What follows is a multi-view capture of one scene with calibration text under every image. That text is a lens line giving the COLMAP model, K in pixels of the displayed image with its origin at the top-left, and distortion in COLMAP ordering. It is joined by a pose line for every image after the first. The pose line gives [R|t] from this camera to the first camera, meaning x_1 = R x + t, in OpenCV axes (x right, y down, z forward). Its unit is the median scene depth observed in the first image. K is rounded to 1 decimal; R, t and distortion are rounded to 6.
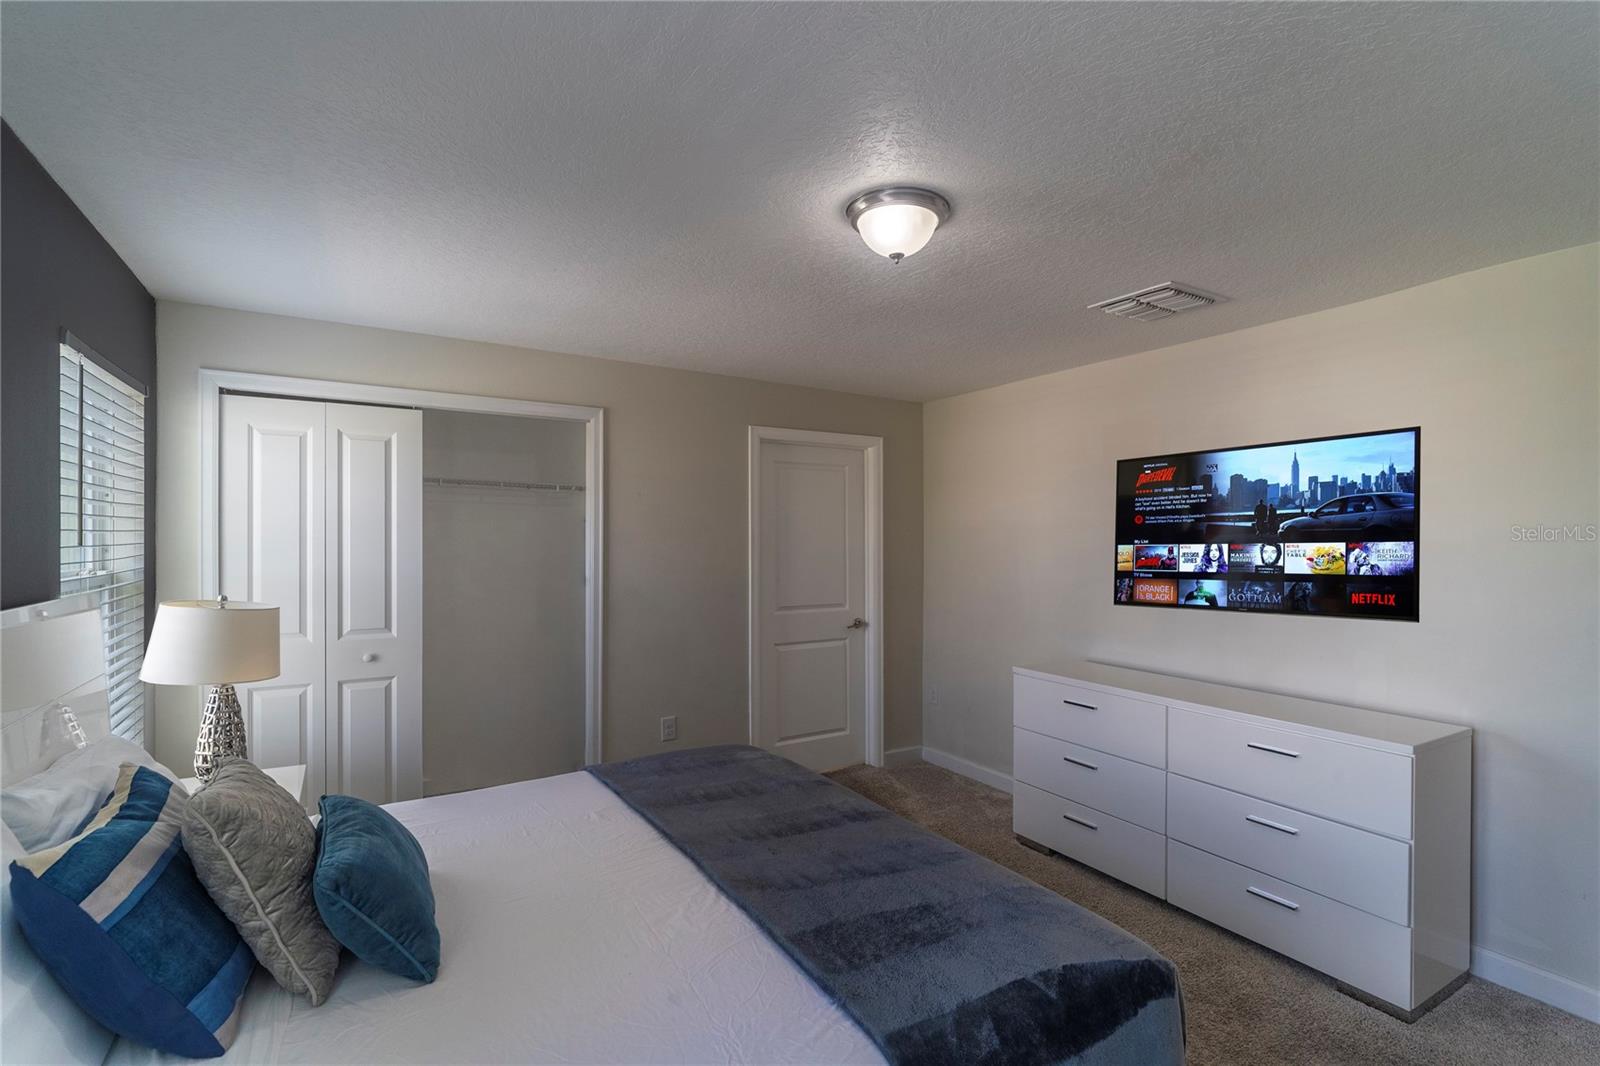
lens RADIAL K [[745.5, 0, 793.6], [0, 745.5, 533.4], [0, 0, 1]] dist [-0.000814, -0.000122]
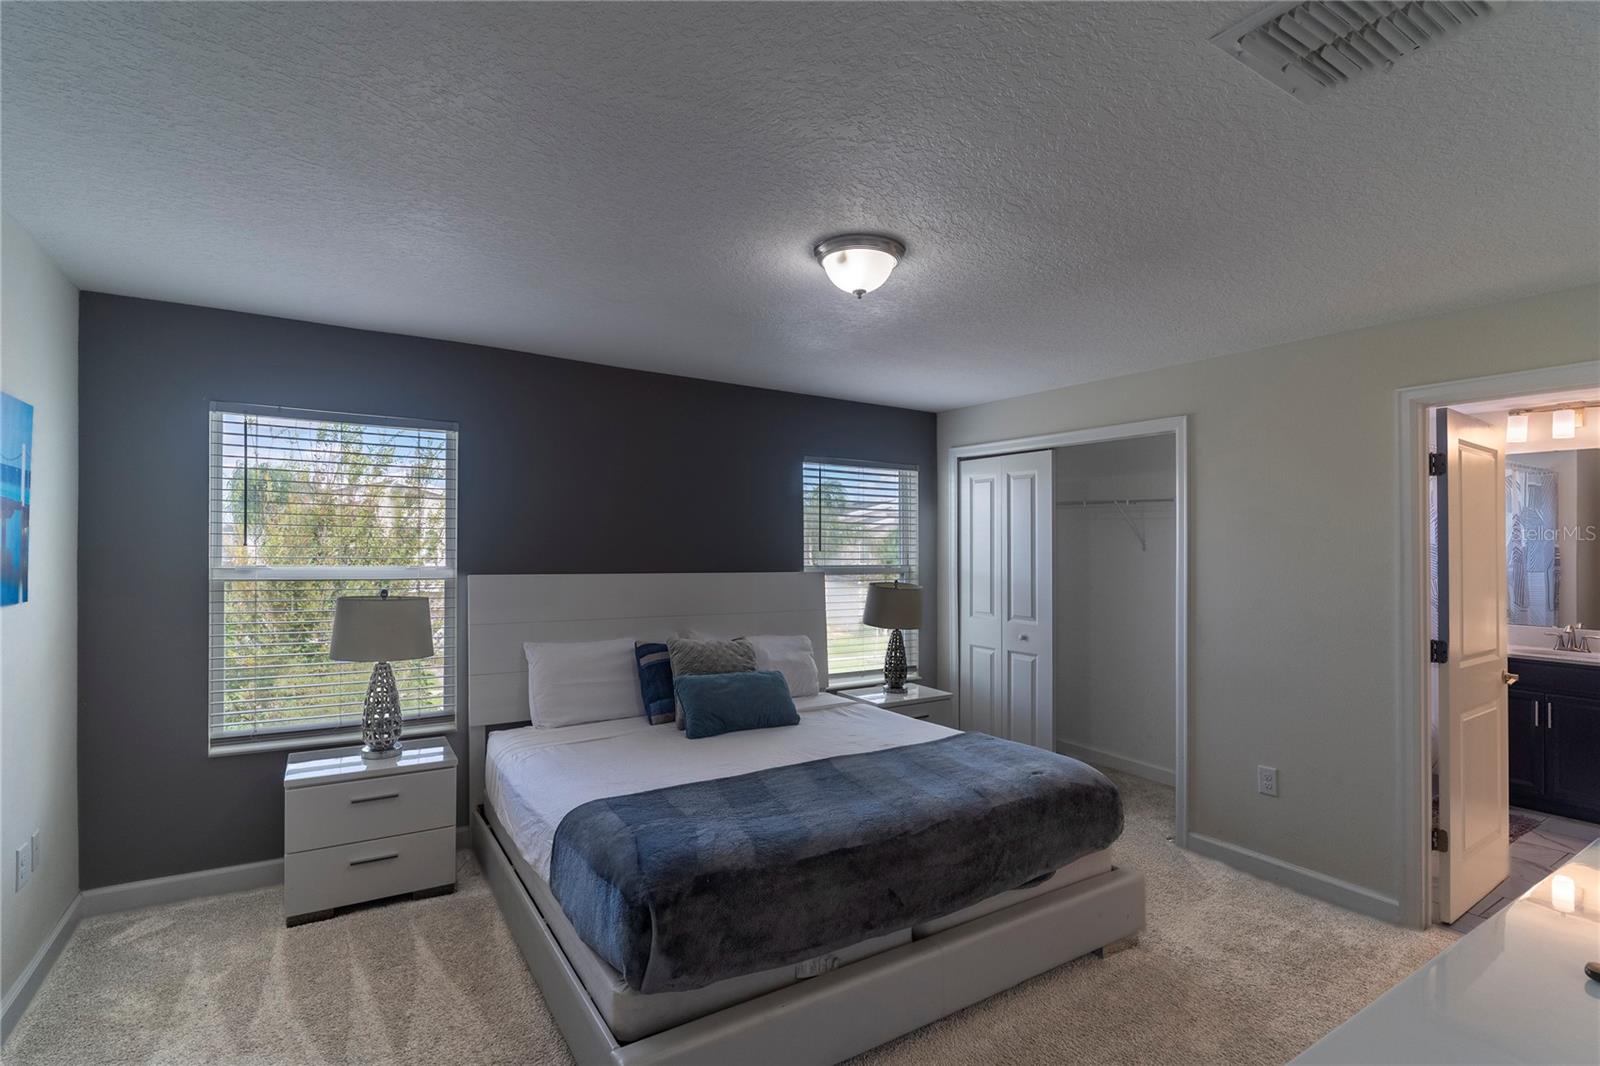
lens RADIAL K [[745.5, 0, 793.6], [0, 745.5, 533.4], [0, 0, 1]] dist [-0.000814, -0.000122]
pose [[0.028079, -0.022533, -0.999352, 0.799131], [-0.003291, 0.999738, -0.022635, 0.009237], [0.999600, 0.003924, 0.027997, 0.548555]]
